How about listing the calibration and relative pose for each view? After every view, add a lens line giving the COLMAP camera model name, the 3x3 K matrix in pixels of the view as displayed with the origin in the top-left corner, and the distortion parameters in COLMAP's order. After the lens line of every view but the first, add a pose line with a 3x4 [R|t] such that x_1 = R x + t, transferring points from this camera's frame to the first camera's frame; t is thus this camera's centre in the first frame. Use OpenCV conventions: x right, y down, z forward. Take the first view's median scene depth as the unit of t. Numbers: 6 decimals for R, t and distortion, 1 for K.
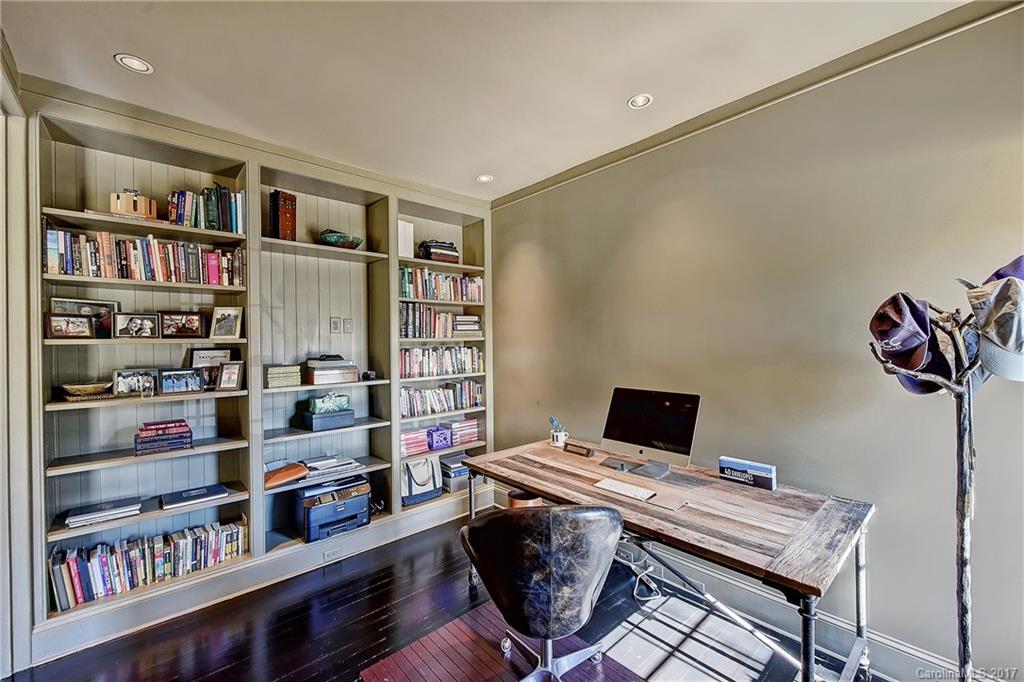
lens RADIAL K [[418.0, 0, 510.0], [0, 418.0, 344.4], [0, 0, 1]] dist [-0.004870, -0.000469]
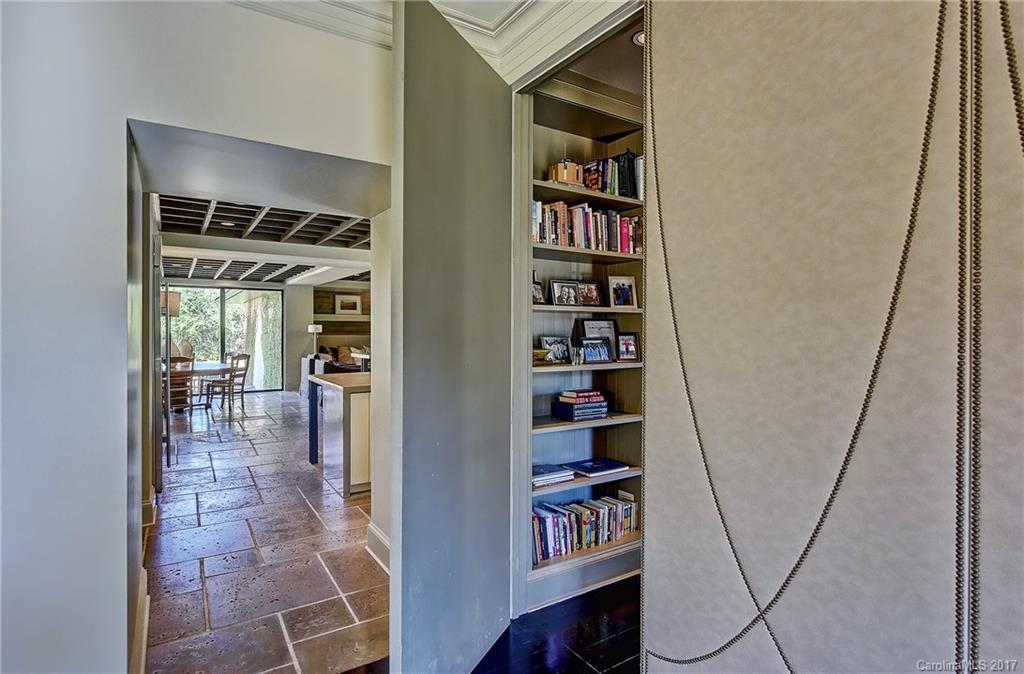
lens RADIAL K [[527.1, 0, 514.6], [0, 527.1, 334.4], [0, 0, 1]] dist [0.006280, 0.000603]
pose [[0.988093, 0.017533, -0.152854, -0.808410], [-0.017058, 0.999845, 0.004415, 0.049452], [0.152907, -0.001755, 0.988239, -0.278798]]
